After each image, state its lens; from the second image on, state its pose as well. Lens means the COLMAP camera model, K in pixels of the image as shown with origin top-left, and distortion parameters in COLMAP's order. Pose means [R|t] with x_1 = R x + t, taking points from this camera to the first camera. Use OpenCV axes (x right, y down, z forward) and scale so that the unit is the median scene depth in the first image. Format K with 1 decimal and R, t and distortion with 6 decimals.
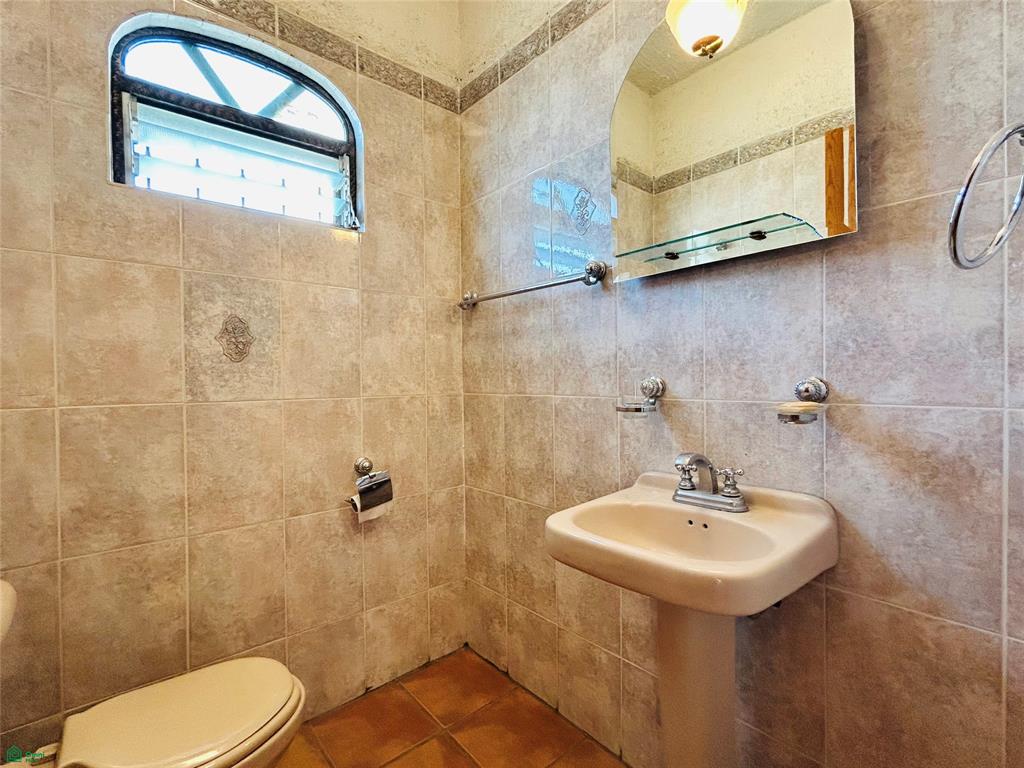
lens RADIAL K [[474.9, 0, 510.9], [0, 474.9, 383.0], [0, 0, 1]] dist [-0.000196, -0.000011]
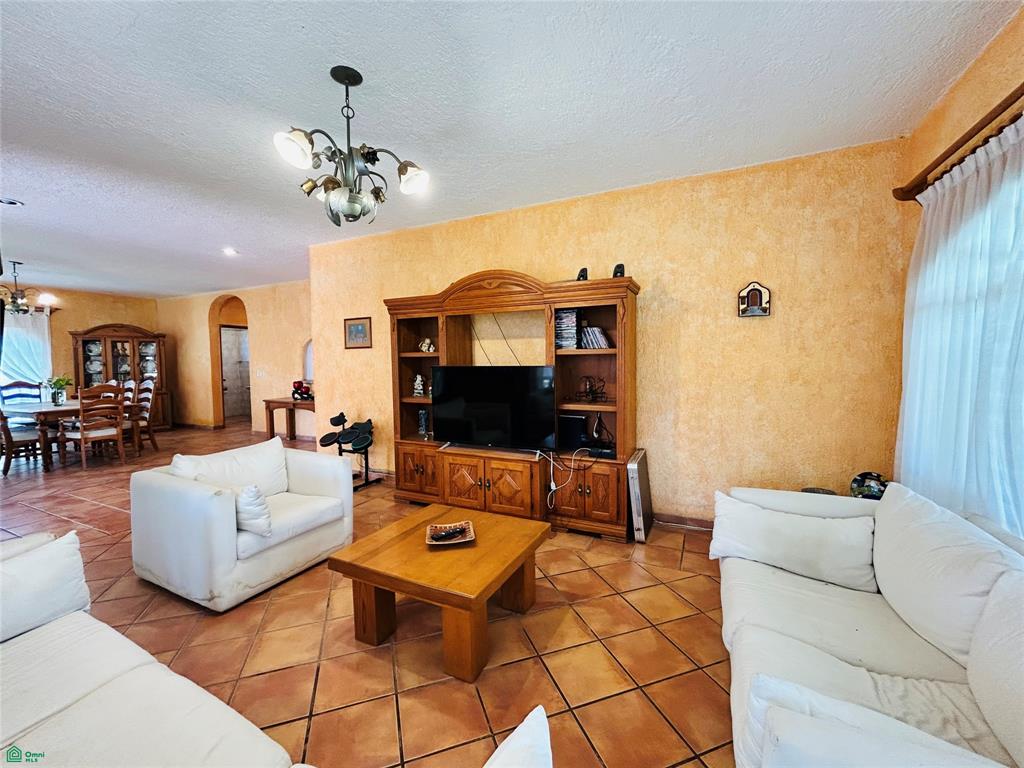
lens RADIAL K [[413.4, 0, 510.6], [0, 413.4, 383.0], [0, 0, 1]] dist [0.000055, 0.000391]
pose [[0.919340, -0.024646, 0.392692, 1.074305], [0.007750, 0.998977, 0.044552, -0.094372], [-0.393388, -0.037915, 0.918590, -5.583253]]
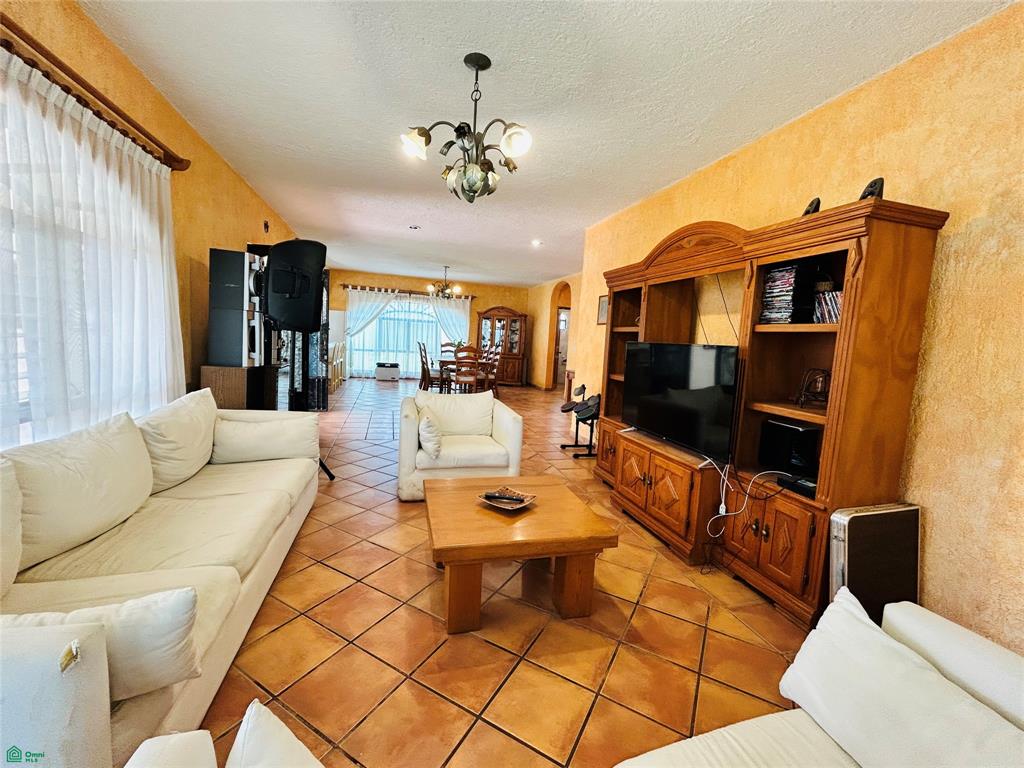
lens RADIAL K [[413.4, 0, 513.0], [0, 413.4, 382.1], [0, 0, 1]] dist [0.000055, 0.000391]
pose [[0.905975, 0.101722, -0.410928, 1.919834], [-0.066477, 0.992844, 0.099207, -0.054210], [0.418079, -0.062561, 0.906254, -5.470099]]
